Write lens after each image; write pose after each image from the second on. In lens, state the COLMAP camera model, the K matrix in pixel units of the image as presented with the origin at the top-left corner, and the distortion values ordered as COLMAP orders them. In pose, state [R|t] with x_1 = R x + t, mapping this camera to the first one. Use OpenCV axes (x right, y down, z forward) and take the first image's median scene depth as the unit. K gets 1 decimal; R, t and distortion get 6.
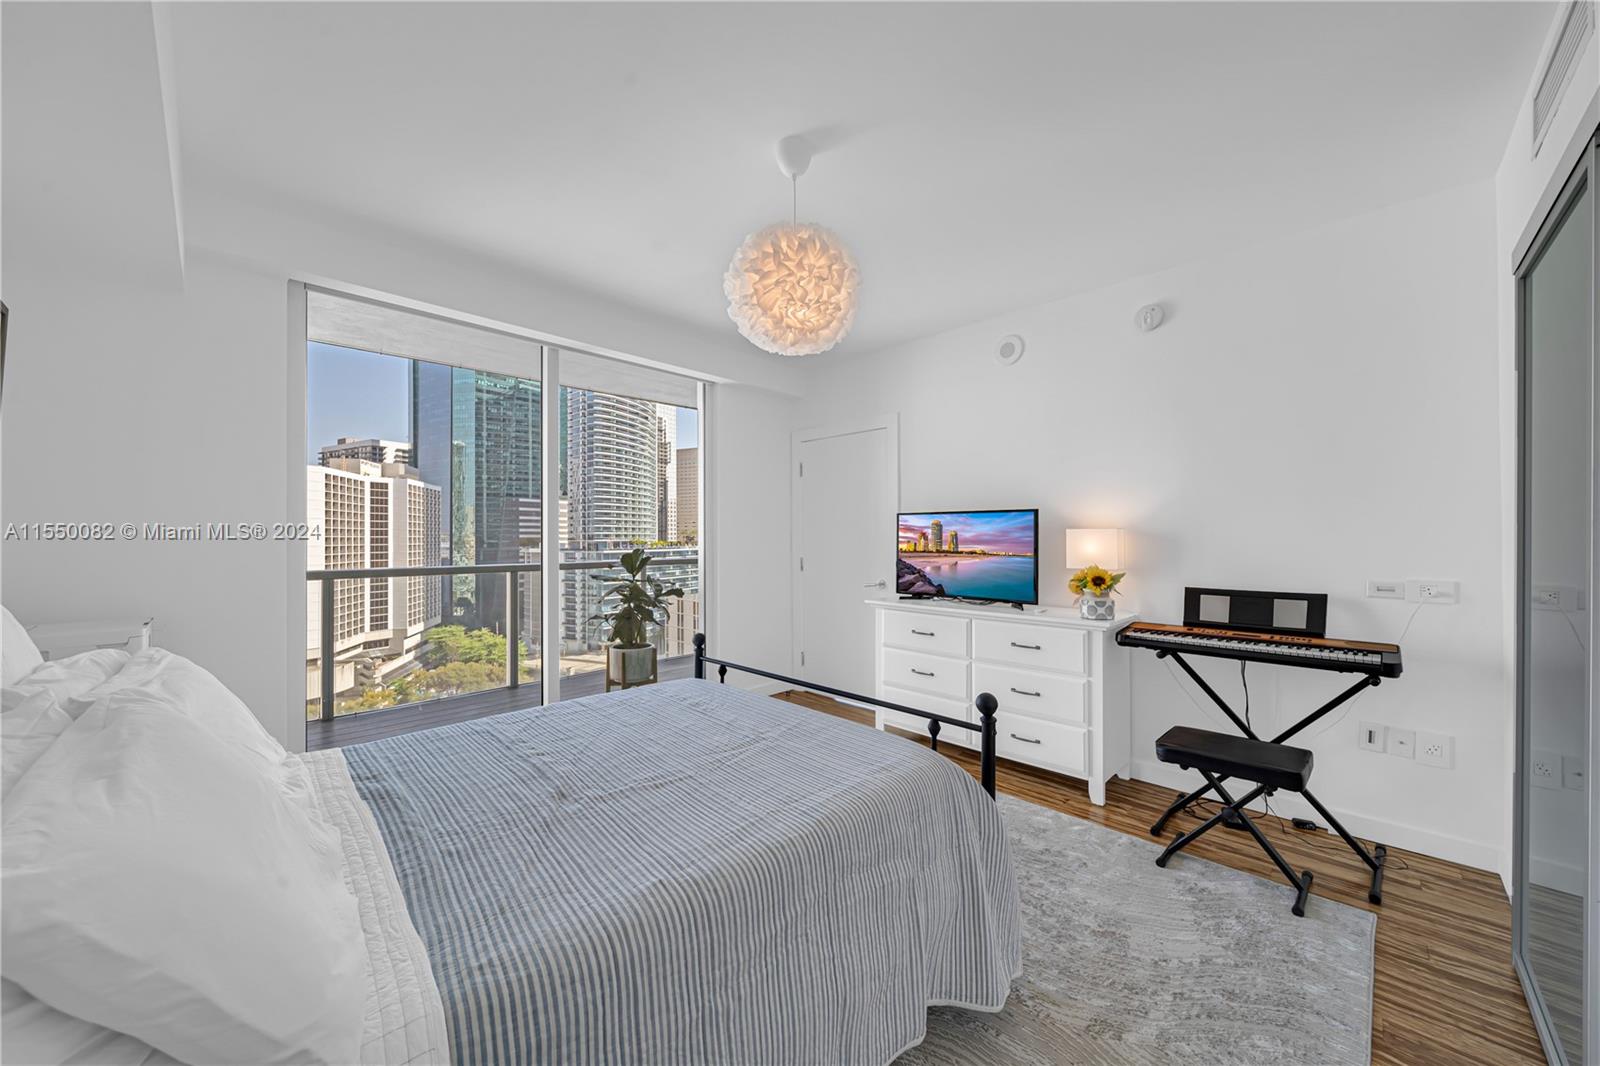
lens RADIAL K [[566.7, 0, 805.1], [0, 566.7, 532.0], [0, 0, 1]] dist [-0.001904, -0.000652]
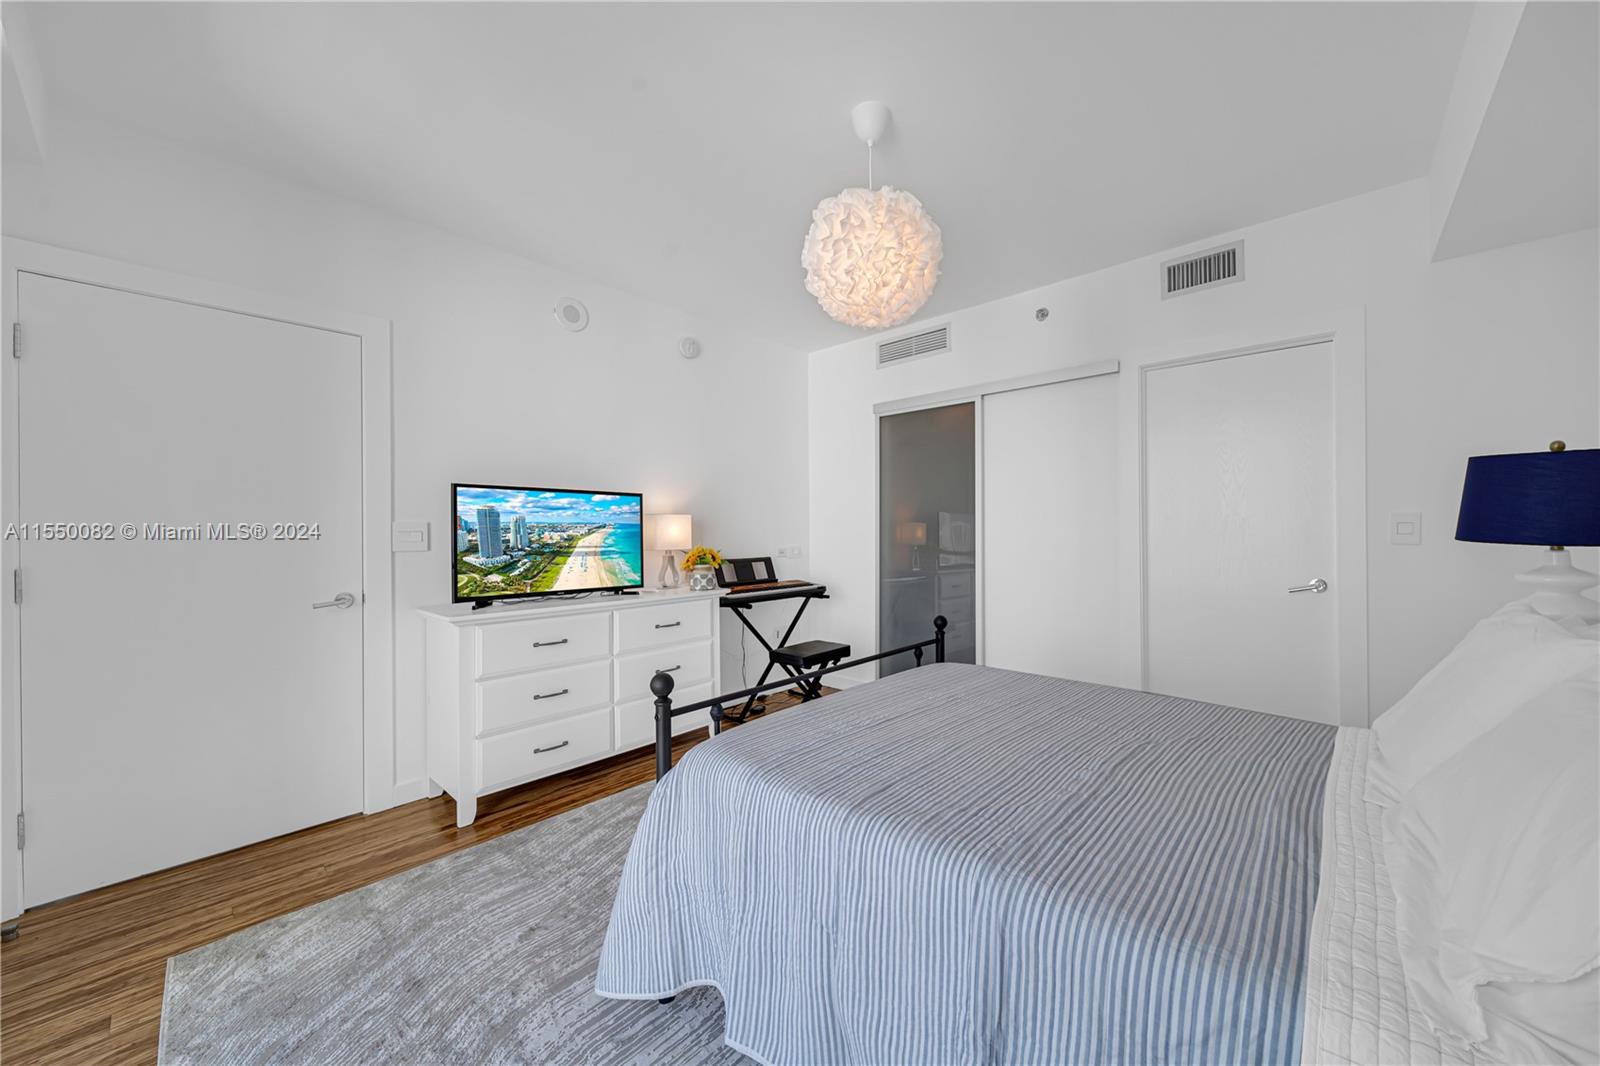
lens RADIAL K [[570.6, 0, 824.1], [0, 570.6, 537.0], [0, 0, 1]] dist [-0.001054, -0.000298]
pose [[-0.047051, -0.003415, 0.998887, -0.725560], [0.001512, 0.999993, 0.003490, 0.040003], [-0.998891, 0.001674, -0.047046, 0.830543]]
